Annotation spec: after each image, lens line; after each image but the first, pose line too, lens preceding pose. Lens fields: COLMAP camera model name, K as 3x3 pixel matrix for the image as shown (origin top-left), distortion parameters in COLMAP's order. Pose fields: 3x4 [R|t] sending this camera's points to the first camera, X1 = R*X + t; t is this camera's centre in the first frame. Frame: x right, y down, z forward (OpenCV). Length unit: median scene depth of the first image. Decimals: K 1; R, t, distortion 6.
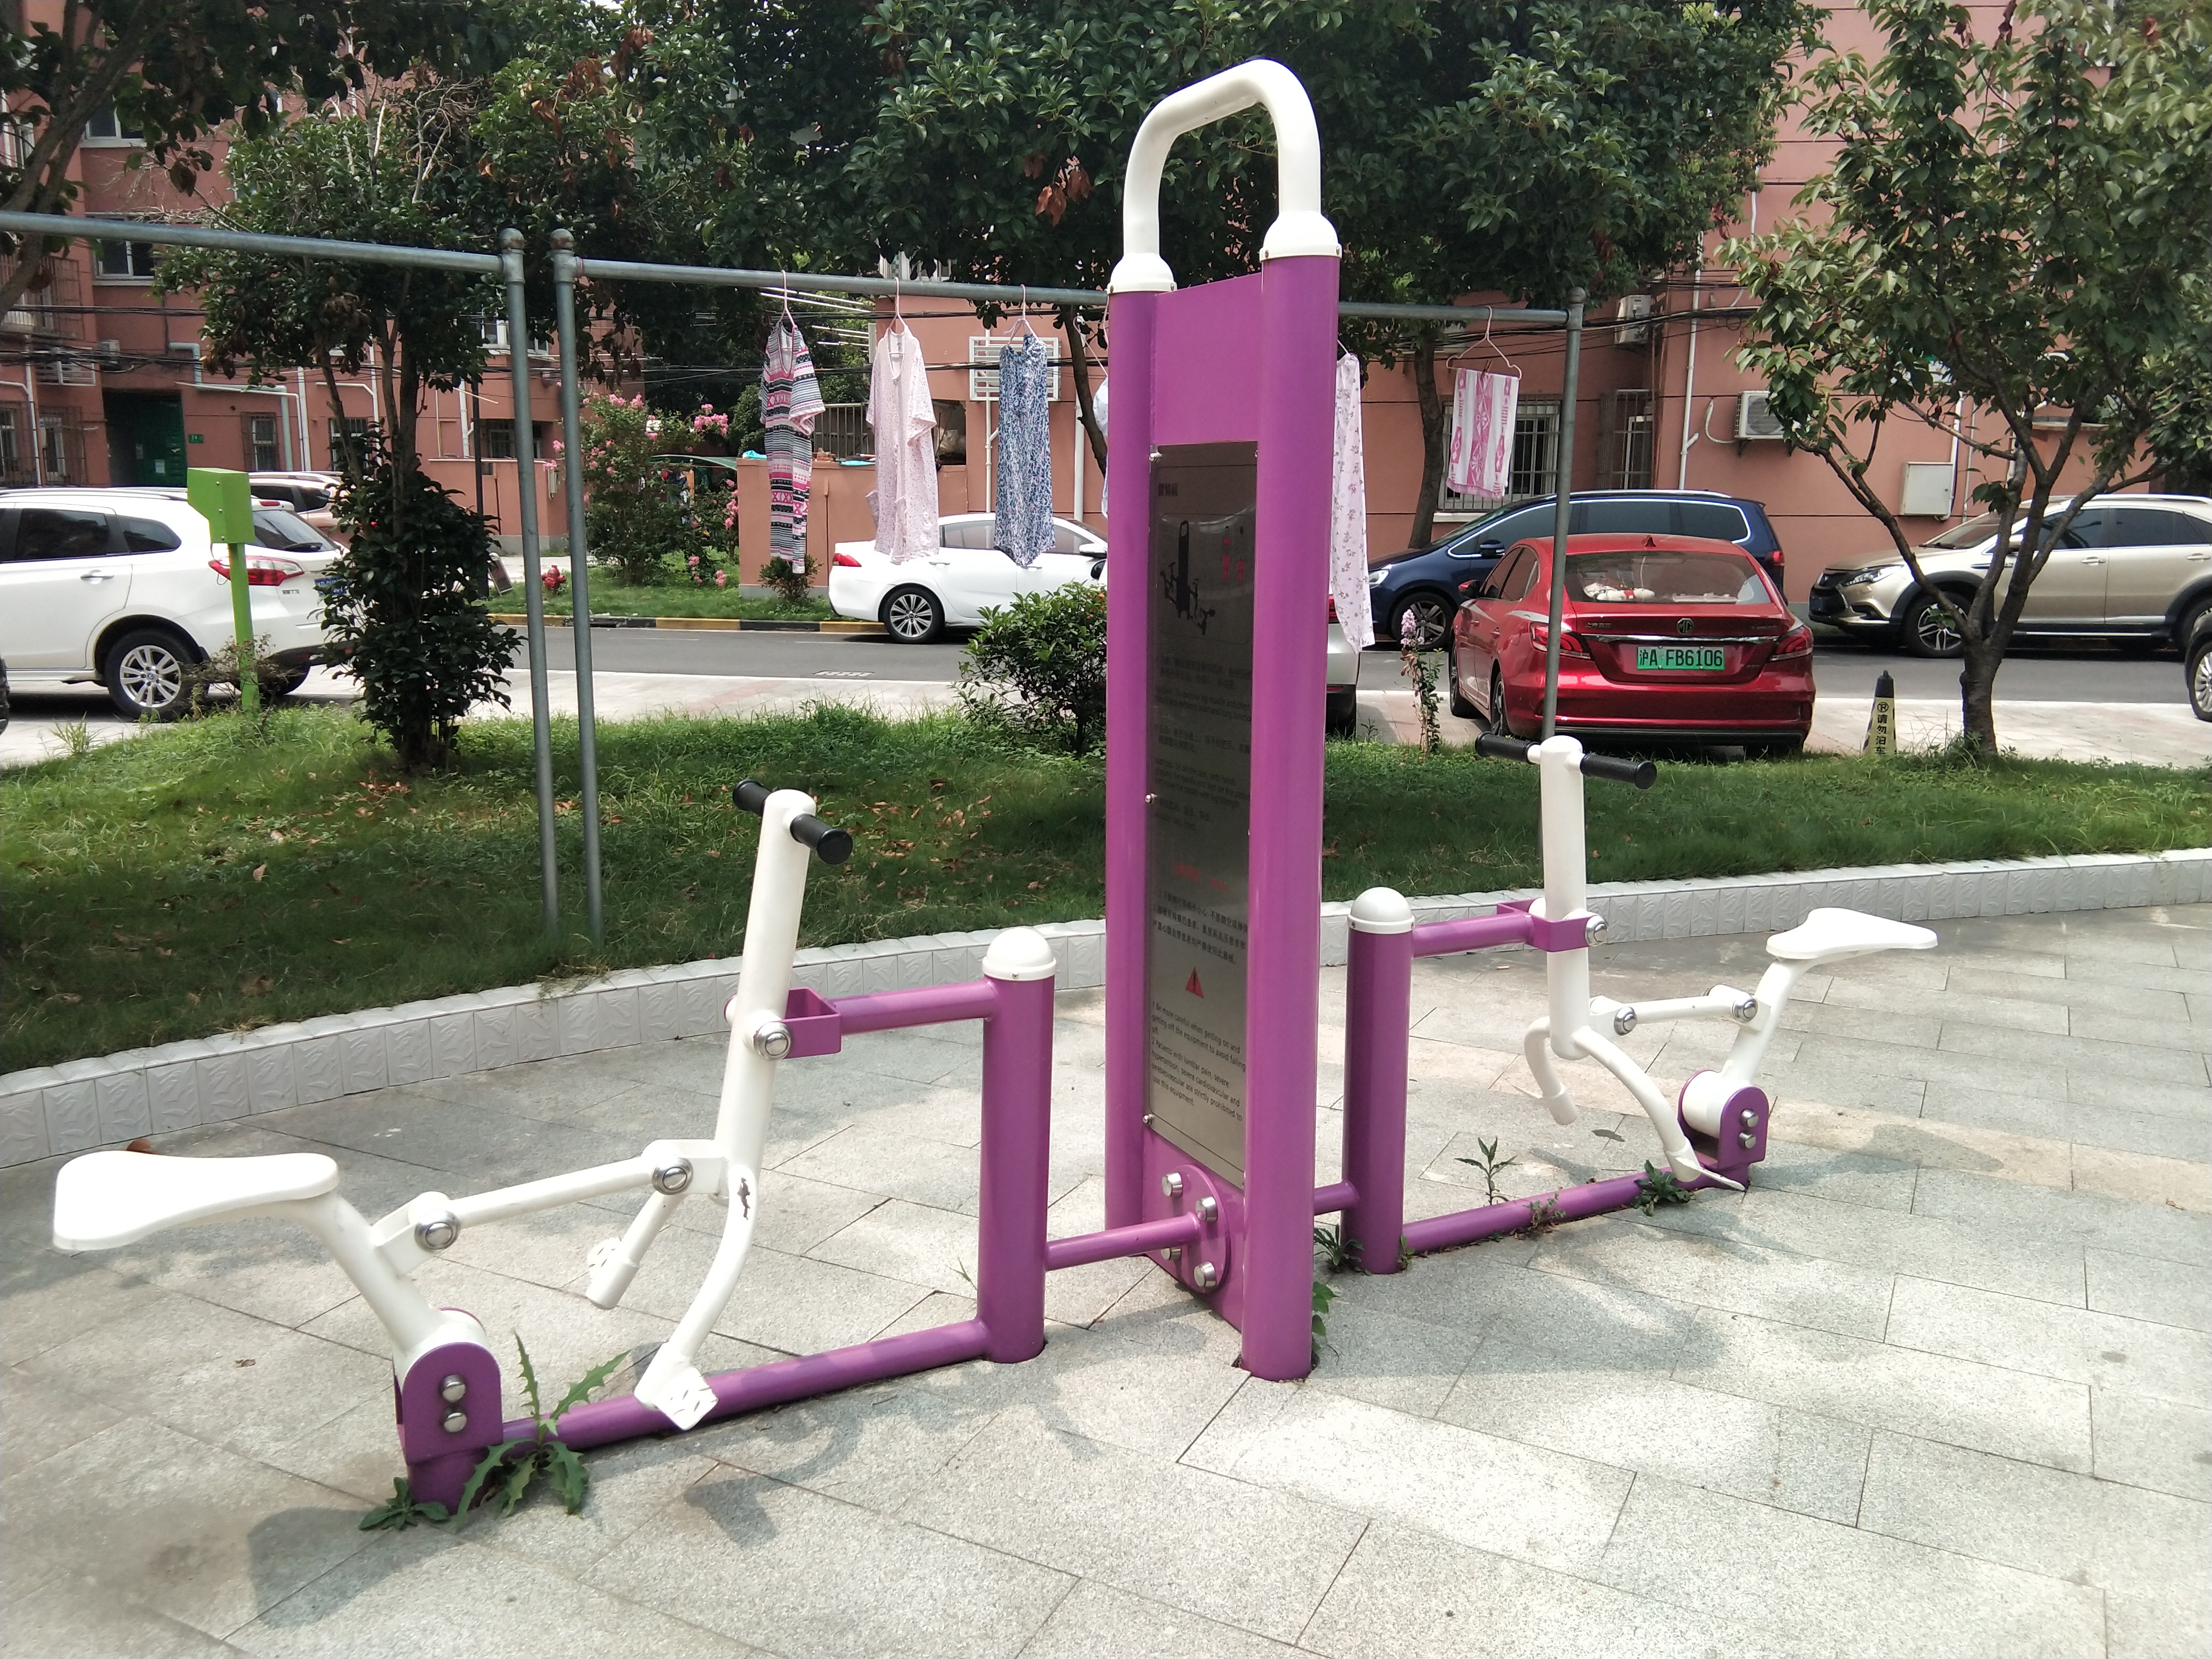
lens RADIAL K [[1791.3, 0, 1103.6], [0, 1791.3, 815.1], [0, 0, 1]] dist [0.102261, -0.152261]
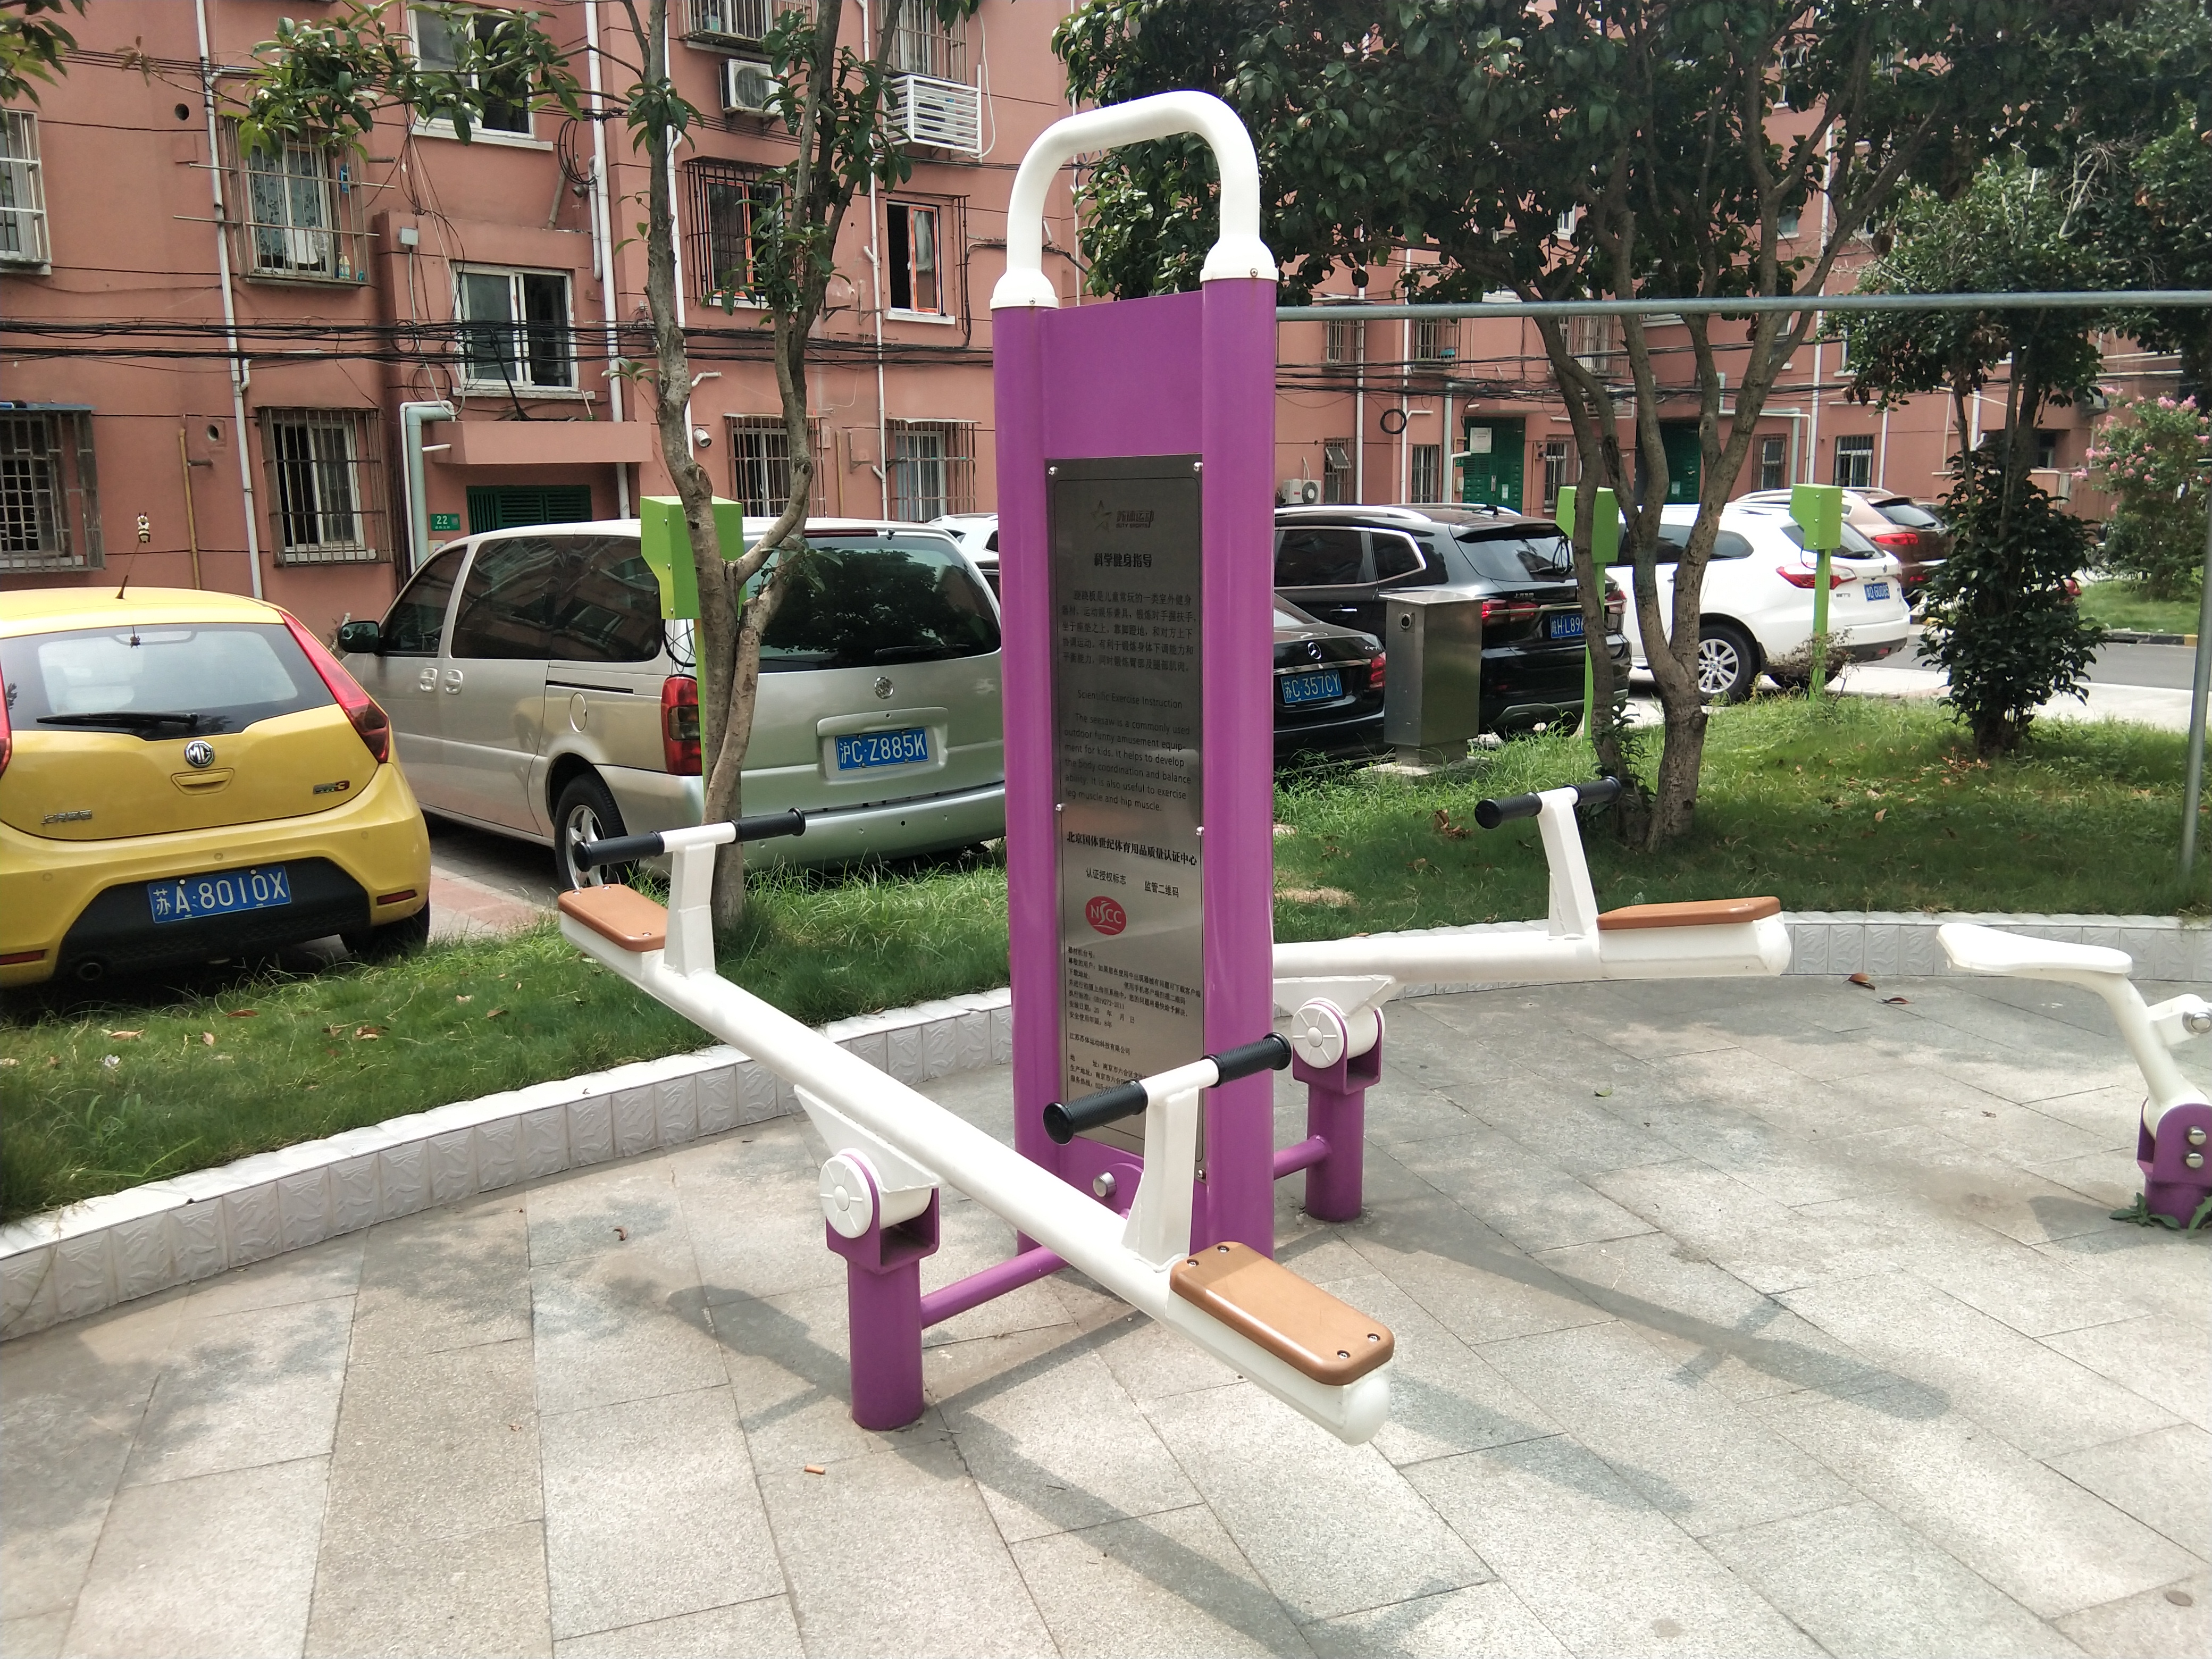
lens RADIAL K [[1791.3, 0, 1103.6], [0, 1791.3, 815.1], [0, 0, 1]] dist [0.102261, -0.152261]
pose [[0.724598, 0.105118, -0.681108, -0.012394], [-0.111081, 0.993191, 0.035108, 0.033707], [0.680161, 0.050219, 0.731340, -0.168646]]
